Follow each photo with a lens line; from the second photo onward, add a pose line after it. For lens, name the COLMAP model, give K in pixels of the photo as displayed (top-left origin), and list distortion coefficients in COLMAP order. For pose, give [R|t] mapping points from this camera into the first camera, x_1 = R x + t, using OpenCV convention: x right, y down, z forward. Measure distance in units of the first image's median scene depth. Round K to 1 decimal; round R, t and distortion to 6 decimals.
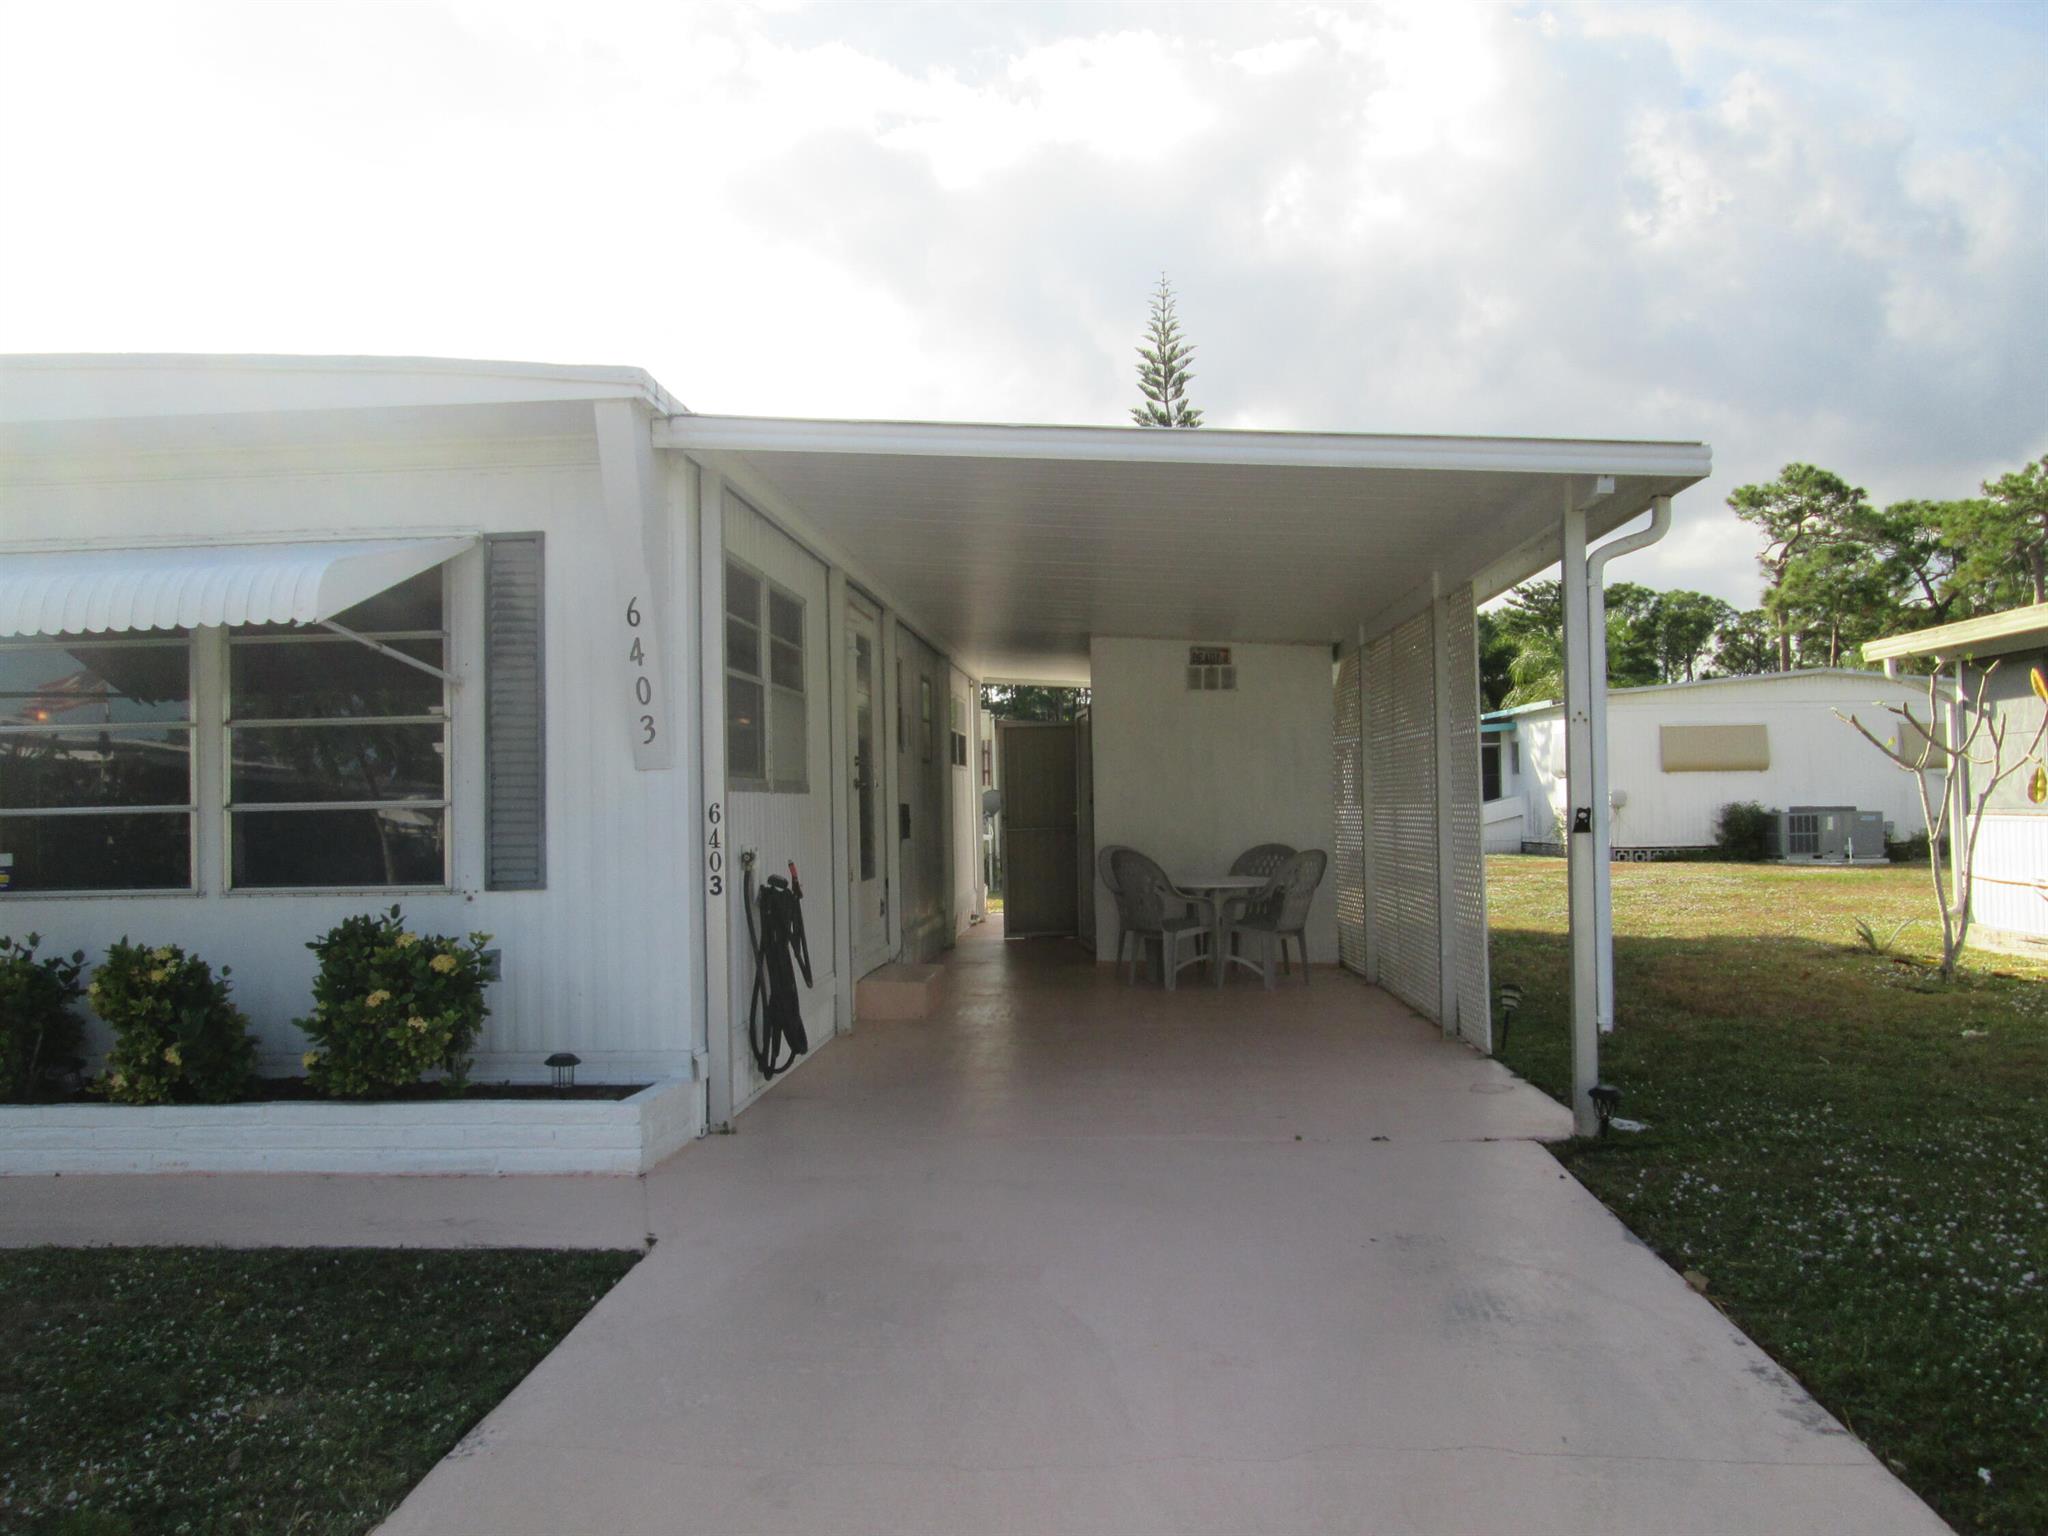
lens RADIAL K [[1693.6, 0, 1017.1], [0, 1693.6, 767.7], [0, 0, 1]] dist [-0.058240, 0.020691]
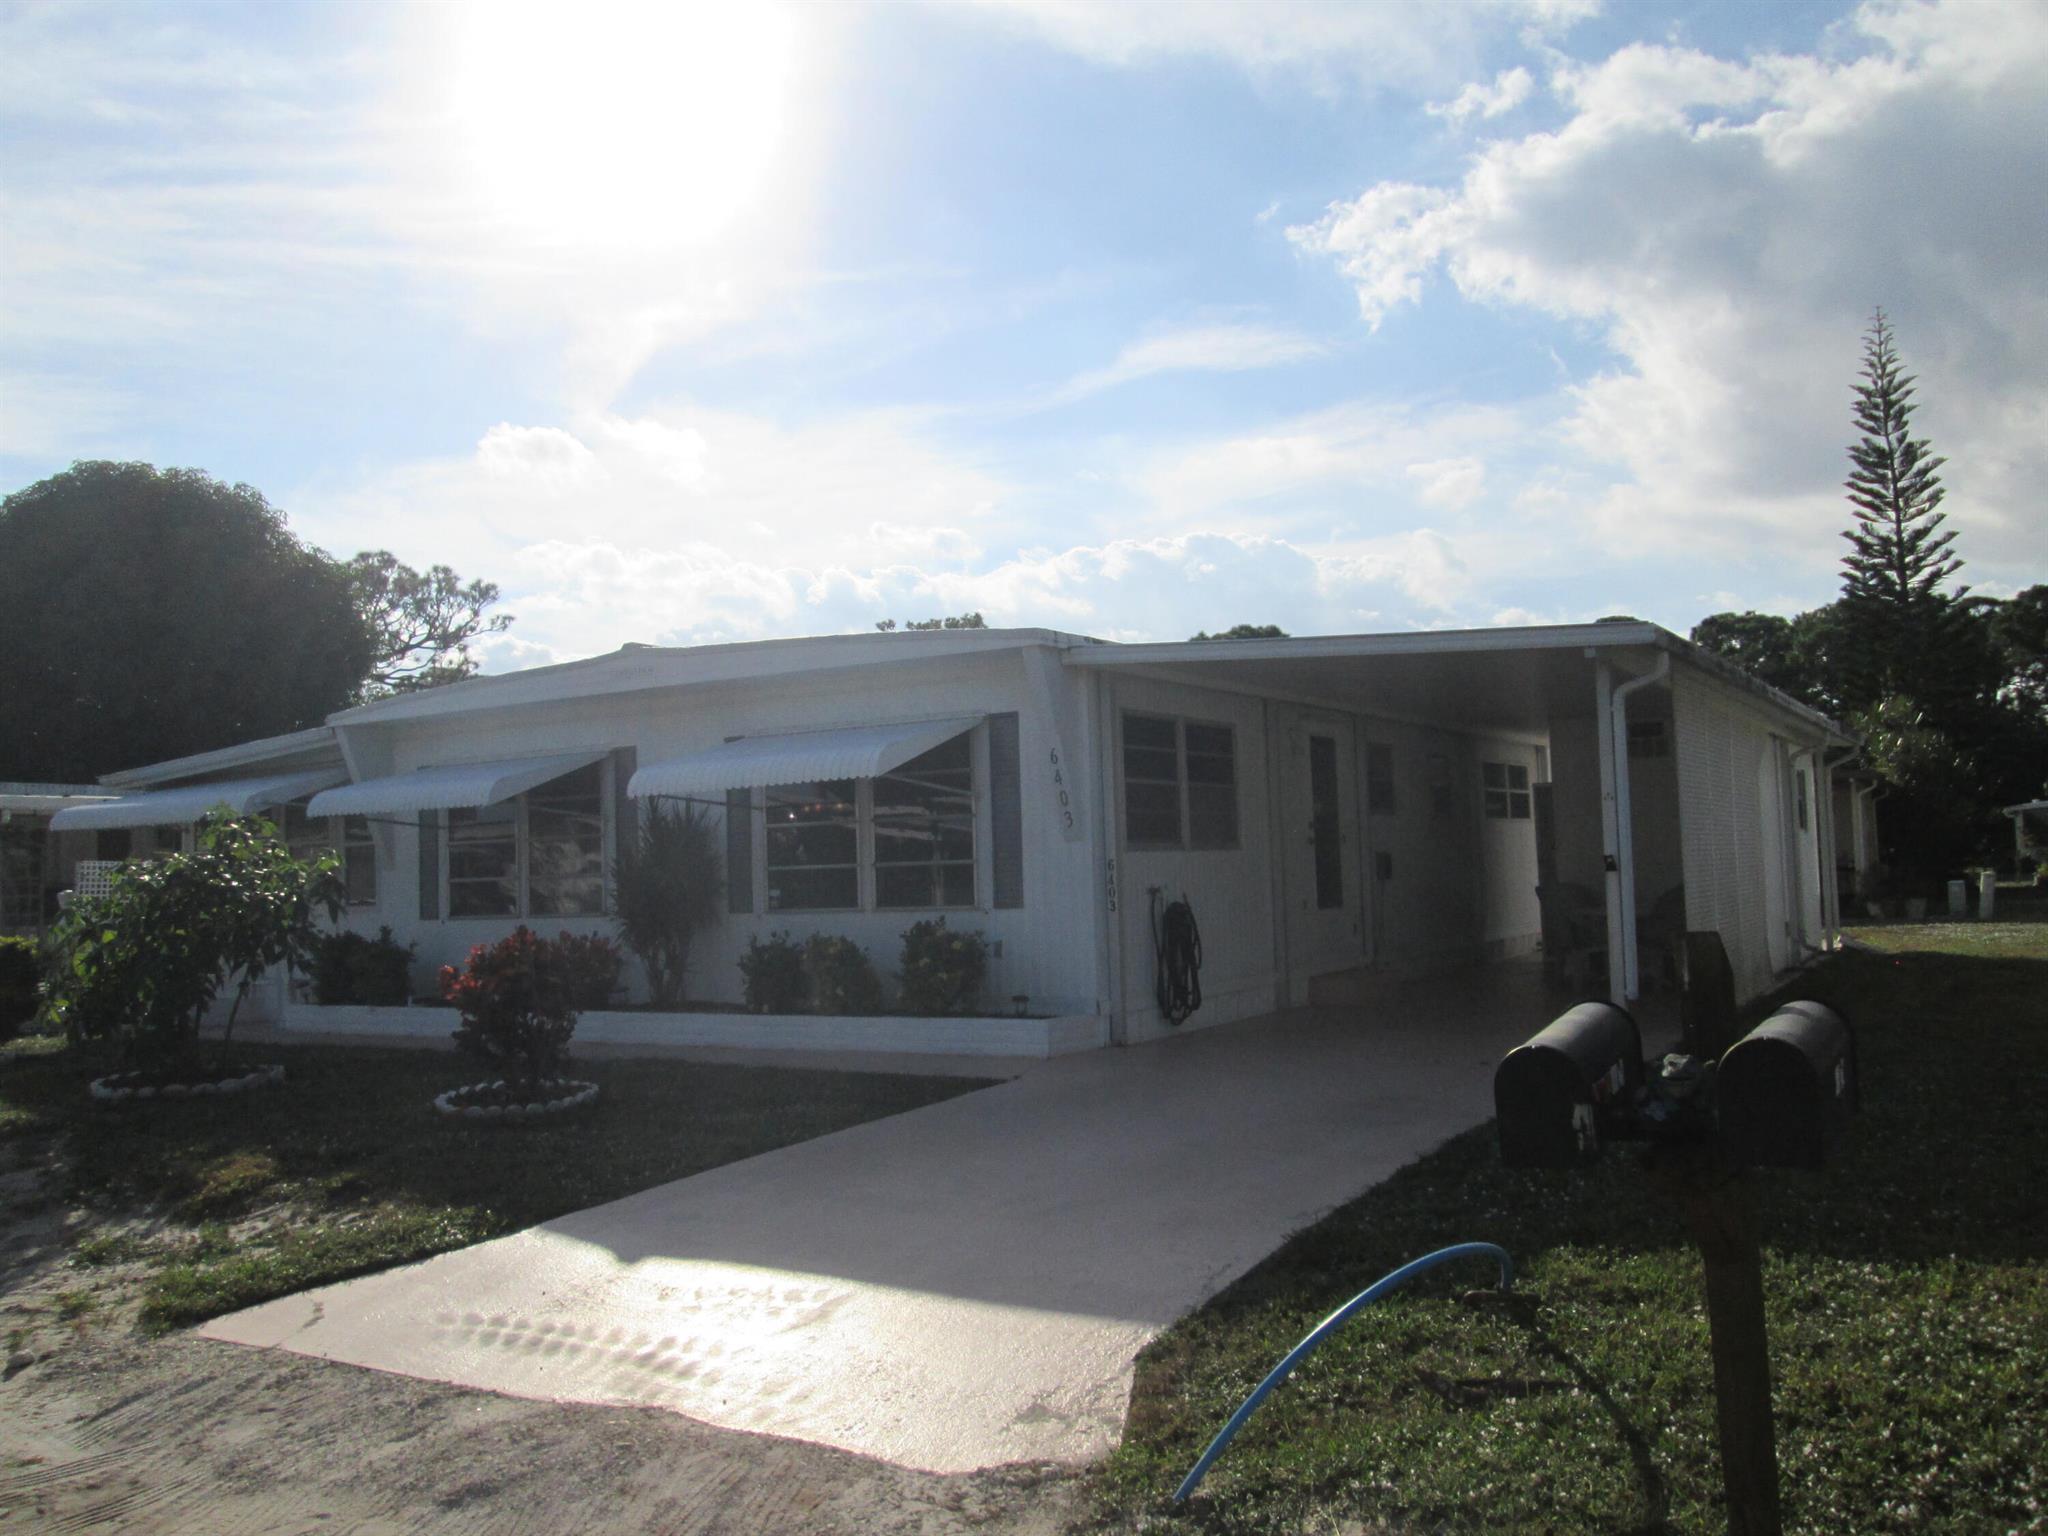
lens RADIAL K [[1688.2, 0, 1024.0], [0, 1688.2, 768.0], [0, 0, 1]] dist [-0.053472, 0.018804]
pose [[0.882020, -0.037097, -0.469750, 0.564282], [0.025139, 0.999181, -0.031706, -0.020428], [0.470541, 0.016156, 0.882230, -0.591767]]
